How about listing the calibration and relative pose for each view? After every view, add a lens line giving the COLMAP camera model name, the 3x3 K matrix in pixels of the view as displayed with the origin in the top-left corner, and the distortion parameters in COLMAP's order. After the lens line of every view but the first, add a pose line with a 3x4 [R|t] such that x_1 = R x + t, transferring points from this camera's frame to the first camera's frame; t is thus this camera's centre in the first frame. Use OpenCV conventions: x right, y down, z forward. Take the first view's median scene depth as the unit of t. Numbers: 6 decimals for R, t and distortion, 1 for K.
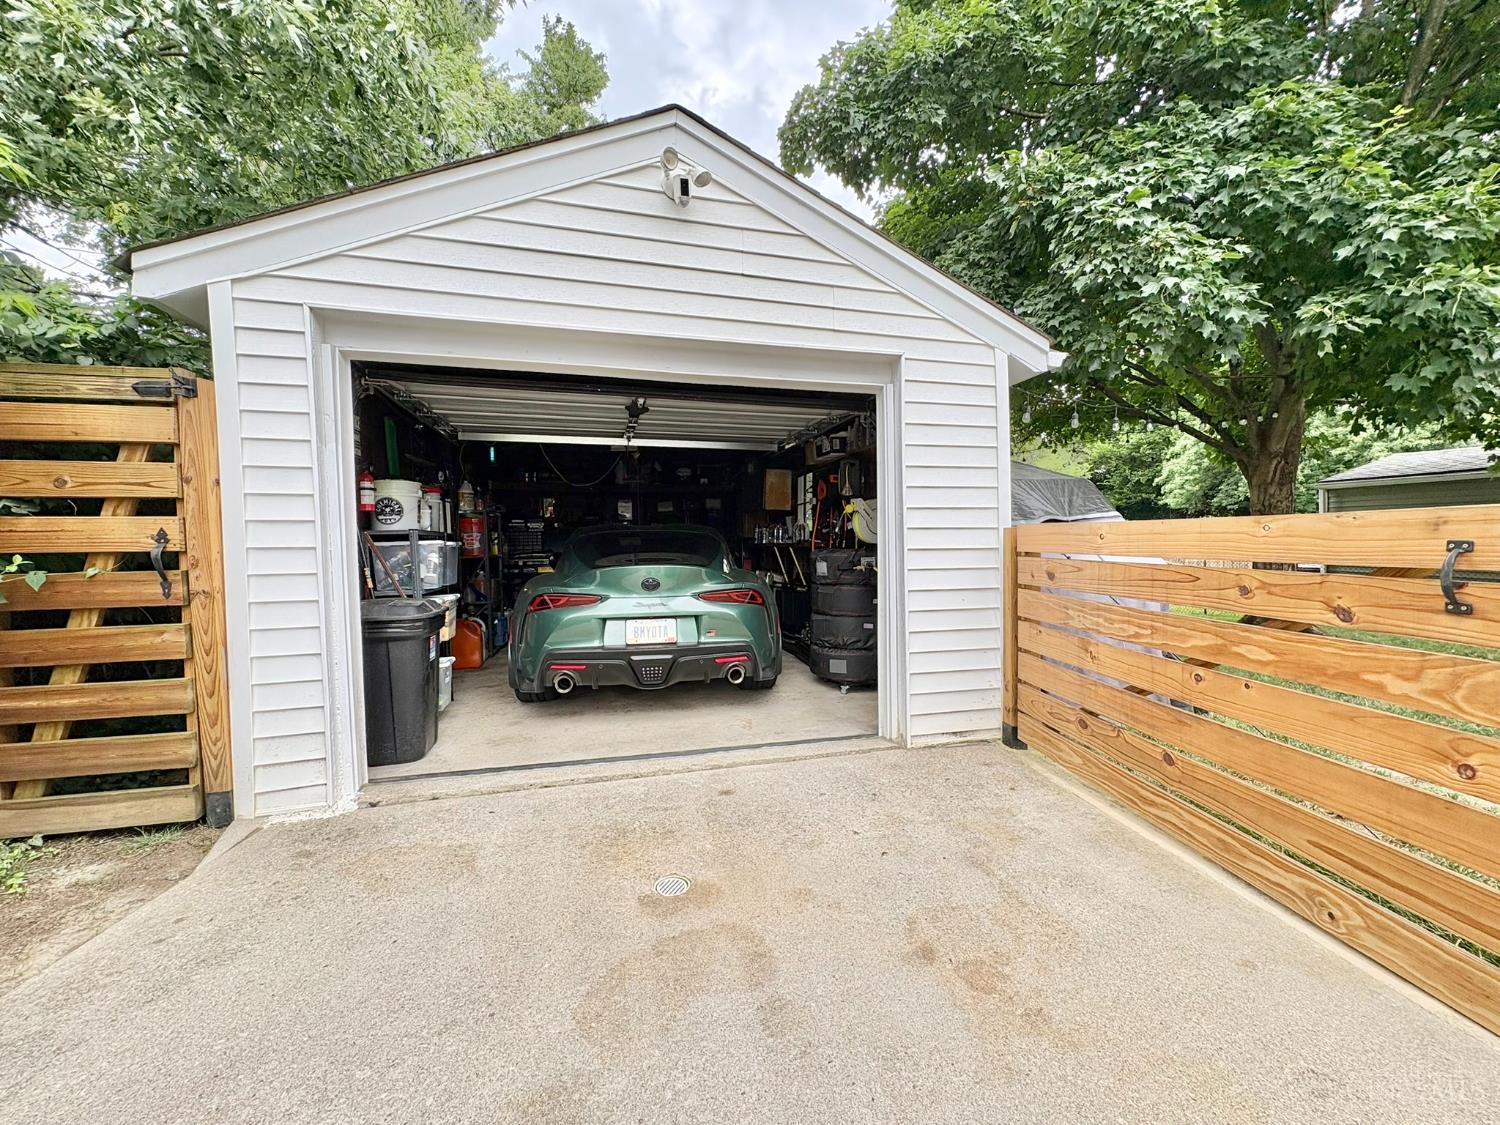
lens RADIAL K [[601.5, 0, 753.9], [0, 601.5, 560.9], [0, 0, 1]] dist [-0.001575, -0.000153]
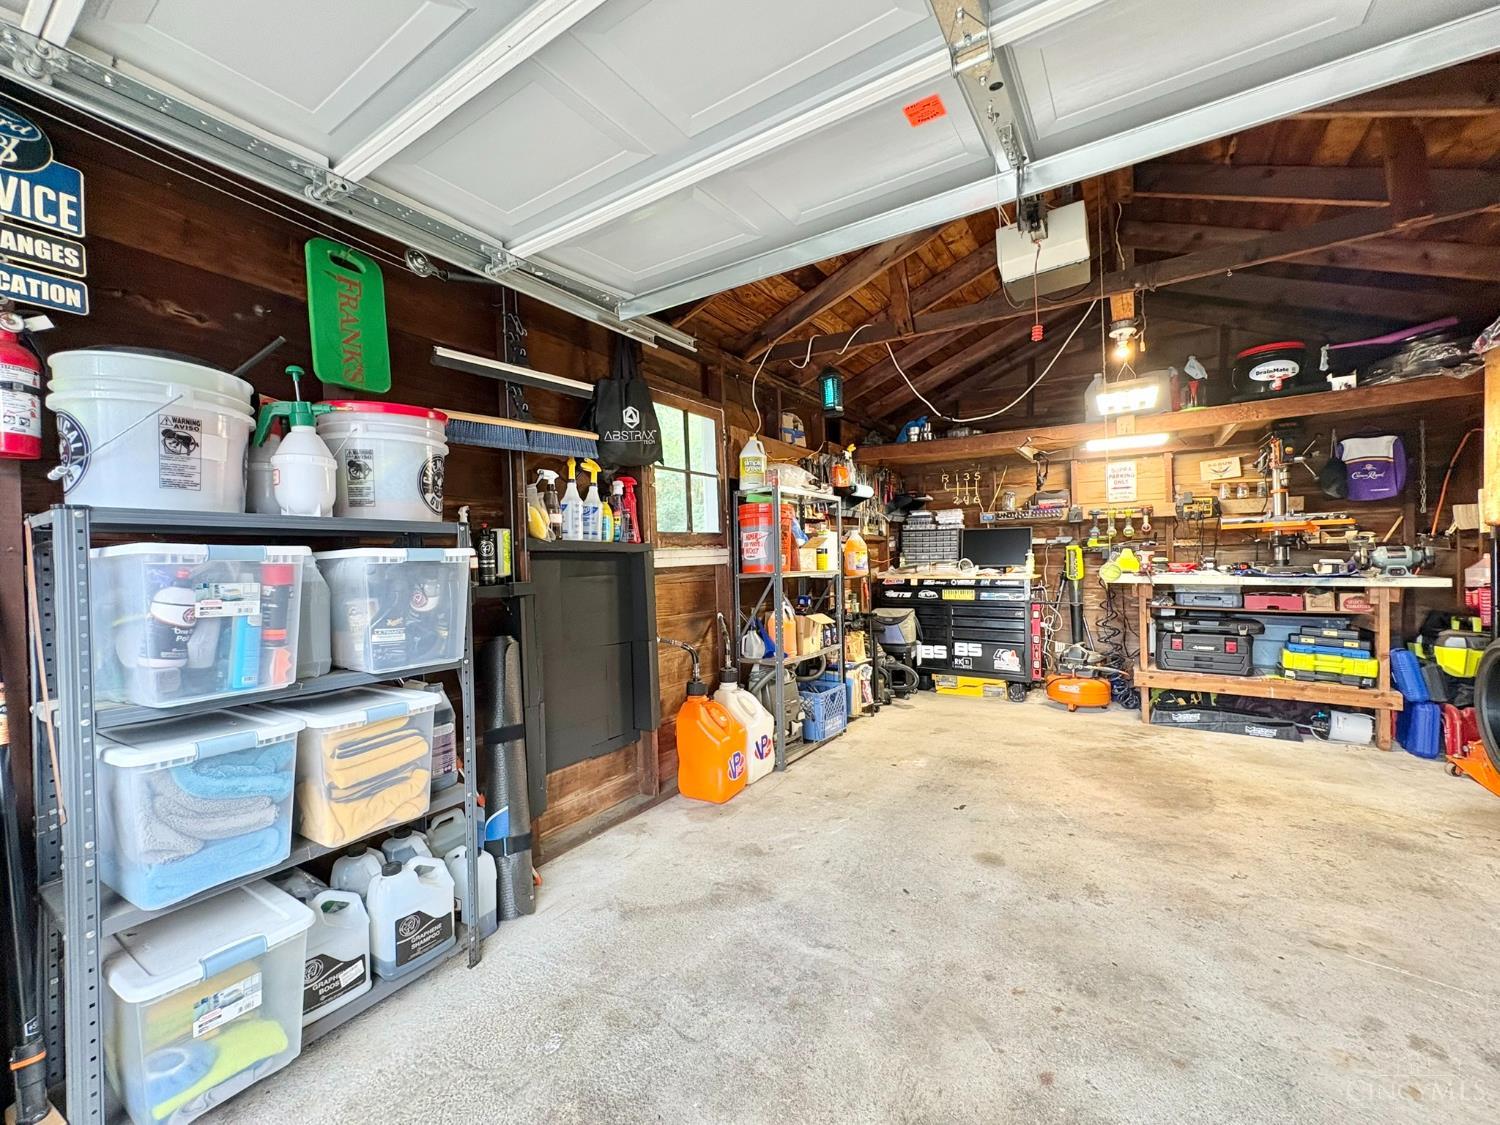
lens RADIAL K [[601.5, 0, 753.9], [0, 601.5, 560.9], [0, 0, 1]] dist [-0.001575, -0.000153]
pose [[0.666376, 0.001172, -0.745615, -0.067795], [-0.006760, 0.999967, -0.004469, -0.018625], [0.745585, 0.008018, 0.666362, 0.662545]]
